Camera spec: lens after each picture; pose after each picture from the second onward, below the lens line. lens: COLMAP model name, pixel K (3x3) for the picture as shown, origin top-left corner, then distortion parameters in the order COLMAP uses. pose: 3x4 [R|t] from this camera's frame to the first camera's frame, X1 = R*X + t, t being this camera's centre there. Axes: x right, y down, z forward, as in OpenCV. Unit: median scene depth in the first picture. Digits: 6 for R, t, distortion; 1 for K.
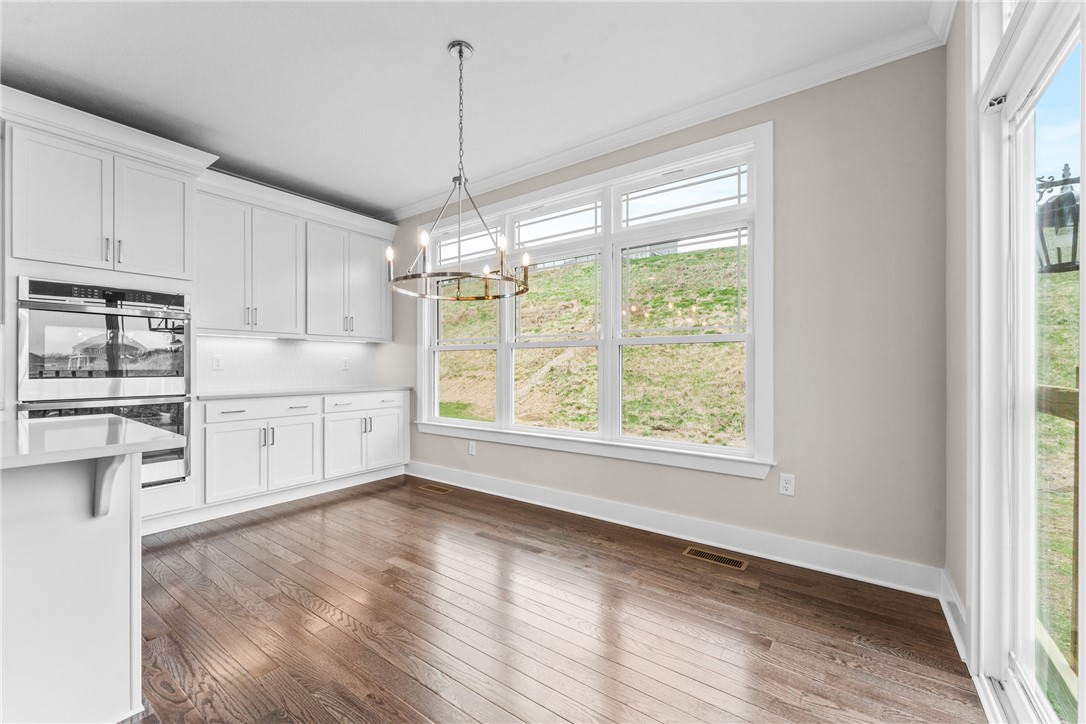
lens RADIAL K [[433.1, 0, 543.6], [0, 433.1, 366.9], [0, 0, 1]] dist [0.001889, 0.000201]
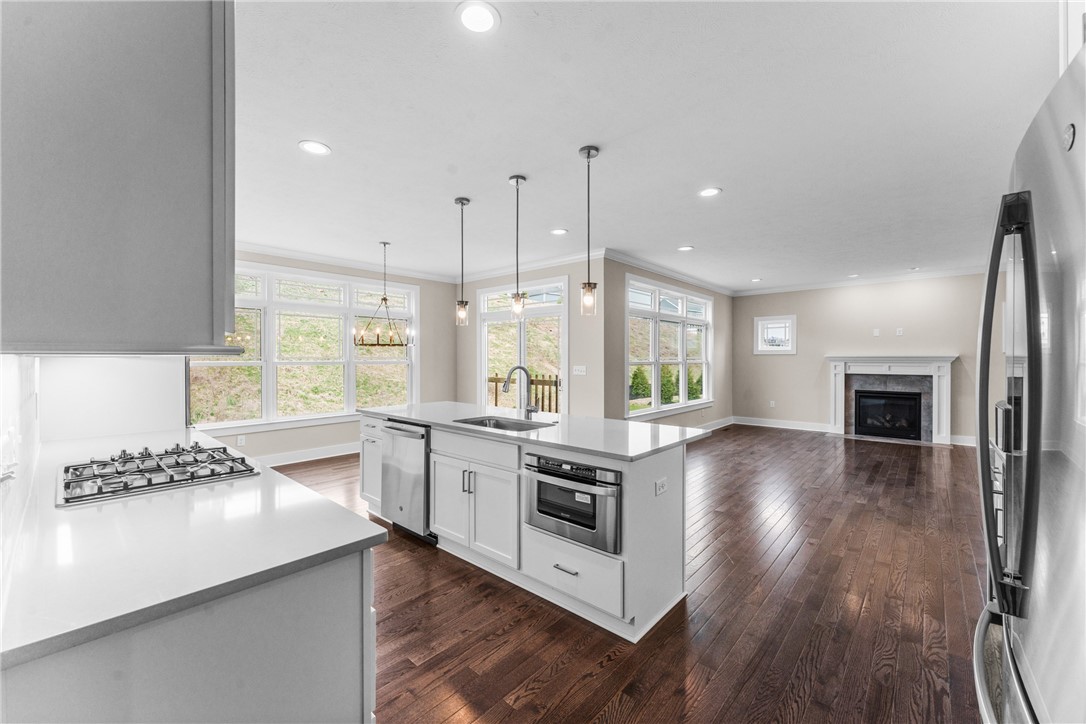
lens RADIAL K [[433.1, 0, 541.3], [0, 433.1, 359.5], [0, 0, 1]] dist [0.001889, 0.000201]
pose [[0.106261, -0.002202, 0.994336, -1.314267], [0.002875, 0.999994, 0.001907, -0.057049], [-0.994334, 0.002656, 0.106267, -0.047257]]
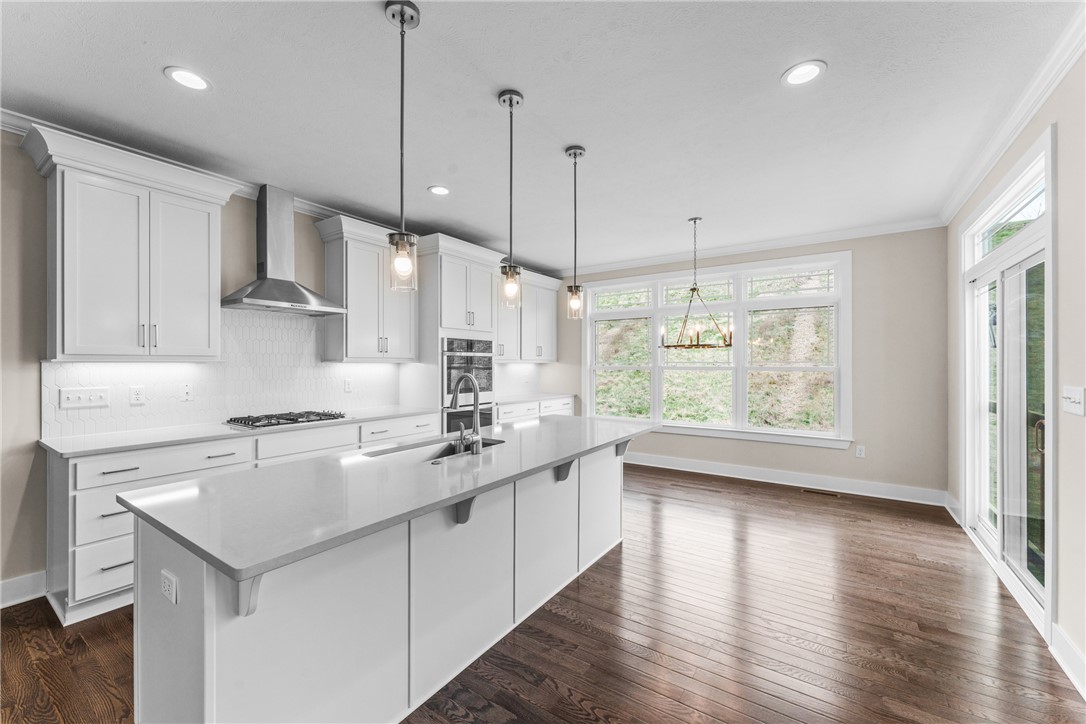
lens RADIAL K [[433.1, 0, 545.0], [0, 433.1, 363.7], [0, 0, 1]] dist [0.001889, 0.000201]
pose [[0.999584, -0.000611, 0.028820, -0.484725], [0.000657, 0.999999, -0.001592, -0.056584], [-0.028819, 0.001611, 0.999583, -0.463736]]
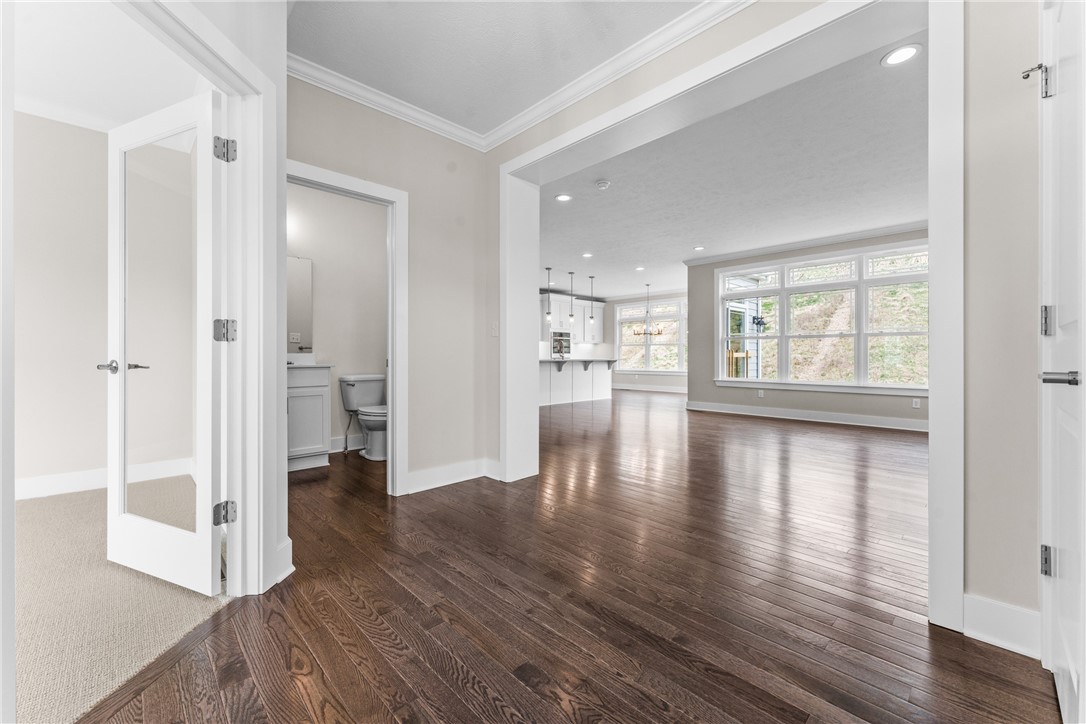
lens RADIAL K [[433.1, 0, 547.4], [0, 433.1, 355.5], [0, 0, 1]] dist [0.001889, 0.000201]
pose [[0.985747, -0.000760, -0.168233, -0.261678], [0.000369, 0.999997, -0.002357, 0.036241], [0.168234, 0.002261, 0.985744, -2.126895]]
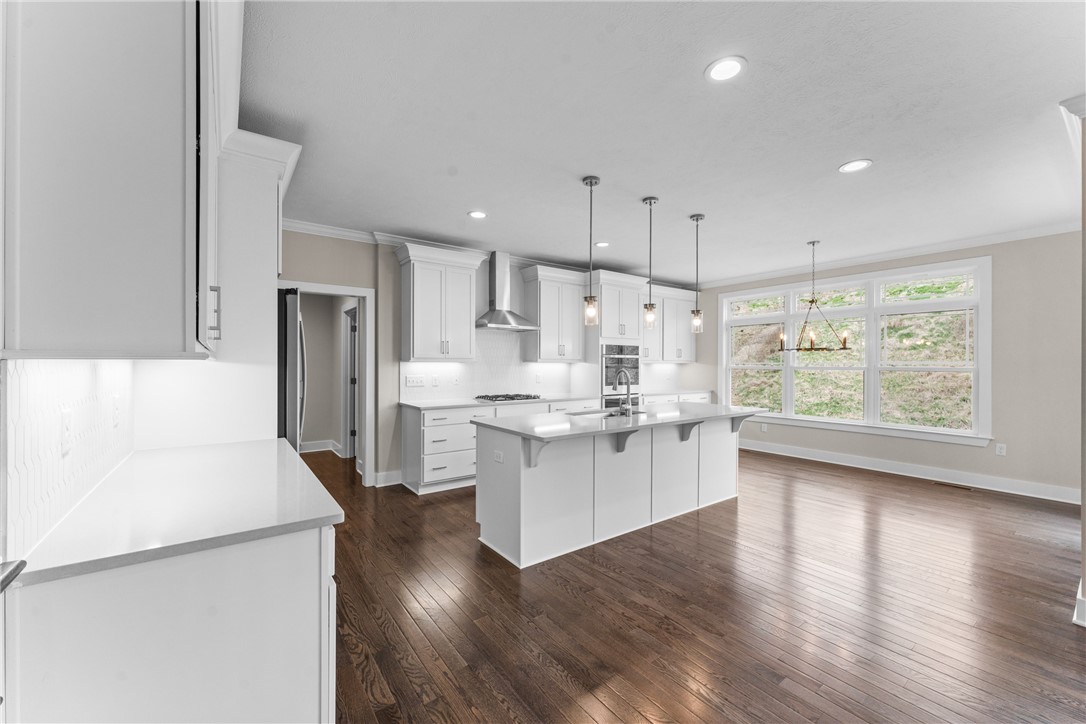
lens RADIAL K [[433.1, 0, 544.8], [0, 433.1, 363.3], [0, 0, 1]] dist [0.001889, 0.000201]
pose [[0.953172, 0.002454, -0.302420, -0.449318], [-0.003288, 0.999992, -0.002247, -0.055006], [0.302412, 0.003136, 0.953172, -0.829137]]
